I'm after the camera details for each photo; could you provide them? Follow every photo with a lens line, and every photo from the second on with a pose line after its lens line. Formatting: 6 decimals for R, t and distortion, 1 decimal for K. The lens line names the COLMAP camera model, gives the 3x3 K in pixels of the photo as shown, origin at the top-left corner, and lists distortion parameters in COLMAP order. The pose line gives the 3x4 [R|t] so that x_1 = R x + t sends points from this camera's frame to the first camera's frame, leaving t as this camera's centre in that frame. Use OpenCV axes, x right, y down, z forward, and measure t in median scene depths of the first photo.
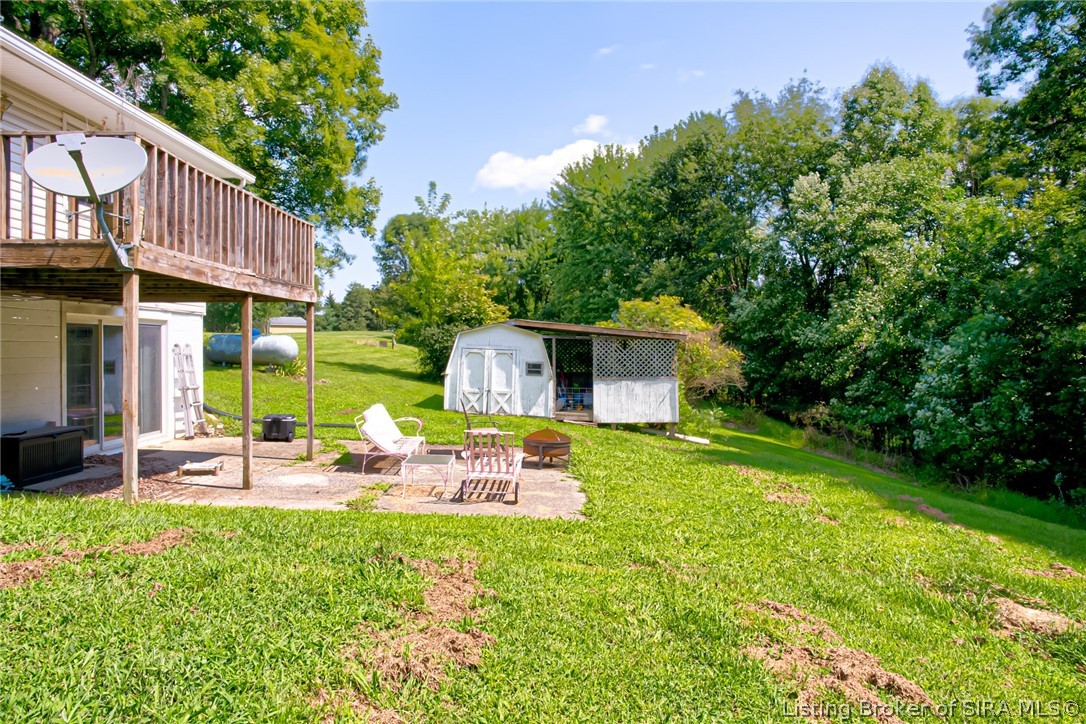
lens RADIAL K [[735.1, 0, 542.2], [0, 735.1, 356.9], [0, 0, 1]] dist [0.009089, 0.010964]
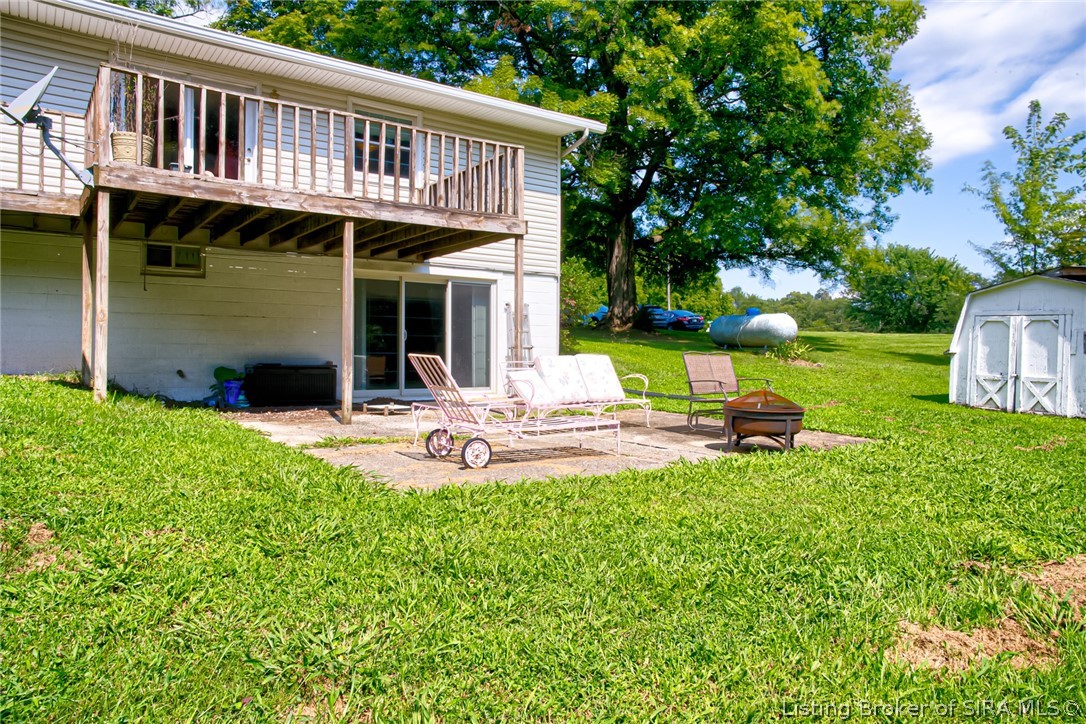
lens RADIAL K [[735.1, 0, 538.6], [0, 735.1, 358.2], [0, 0, 1]] dist [0.009089, 0.010964]
pose [[0.594040, -0.002656, -0.804431, 0.207856], [-0.011769, 0.999859, -0.011992, 0.041395], [0.804350, 0.016590, 0.593925, 0.243397]]
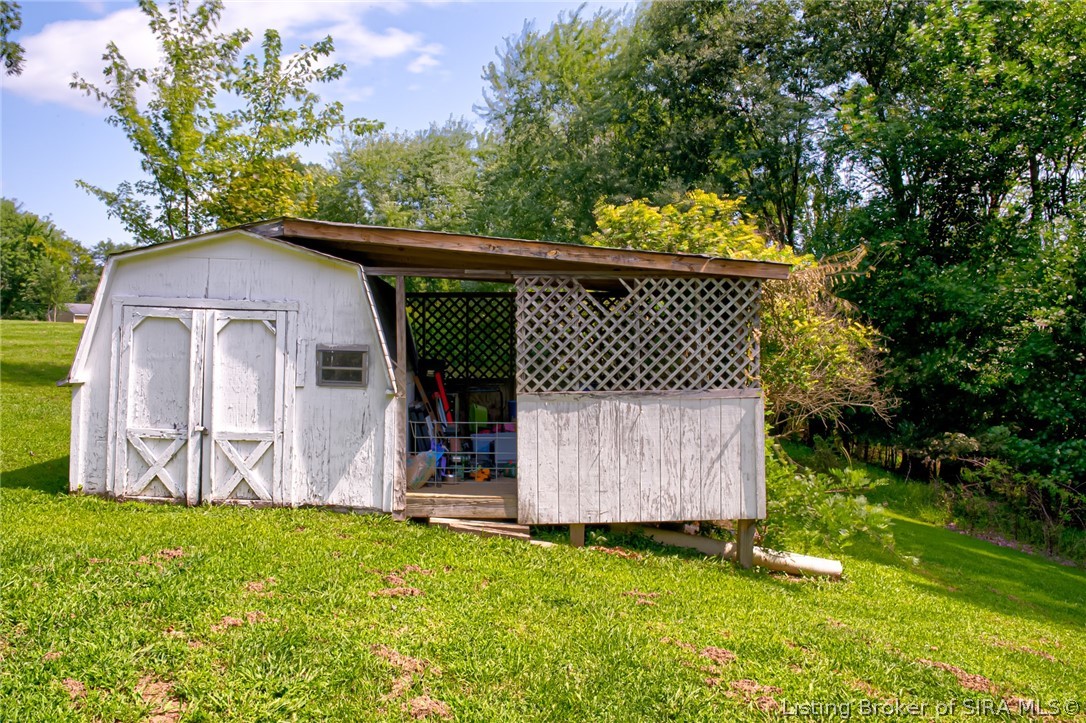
lens RADIAL K [[959.9, 0, 540.5], [0, 959.9, 365.8], [0, 0, 1]] dist [0.038447, -0.006468]
pose [[0.998781, -0.004796, 0.049123, 0.057481], [0.004705, 0.999987, 0.001967, 0.015415], [-0.049131, -0.001733, 0.998791, 0.545909]]
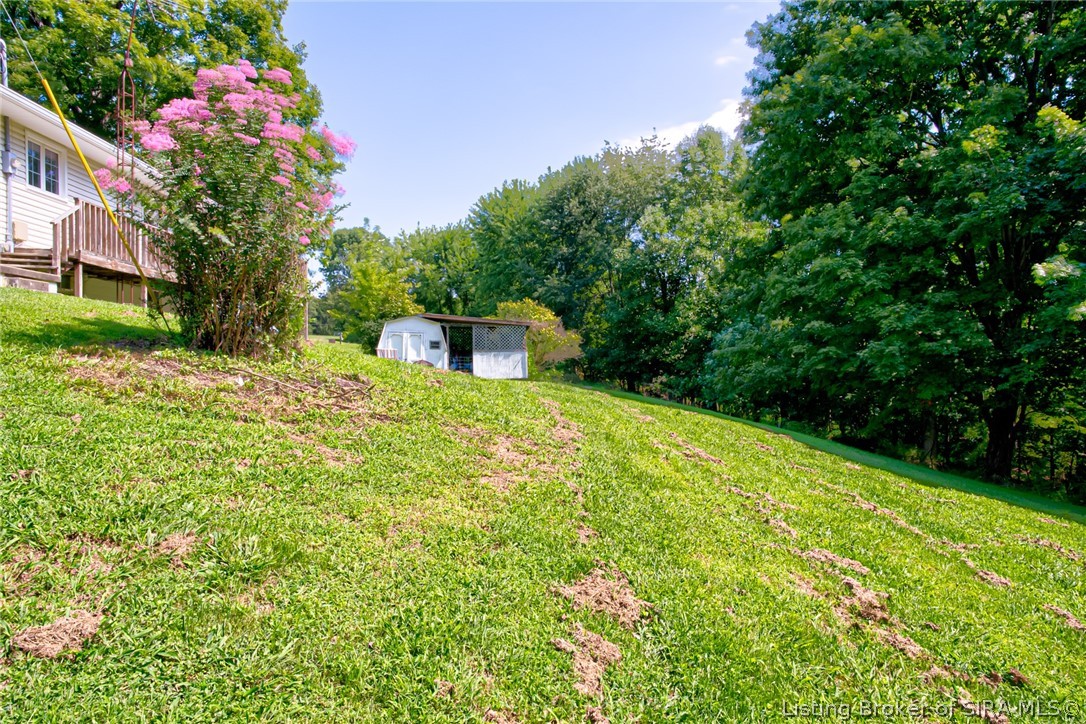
lens RADIAL K [[735.1, 0, 522.6], [0, 735.1, 373.2], [0, 0, 1]] dist [0.009089, 0.010964]
pose [[0.998826, -0.004179, 0.048267, 0.097681], [0.003745, 0.999952, 0.009067, 0.062175], [-0.048303, -0.008876, 0.998793, -0.559284]]
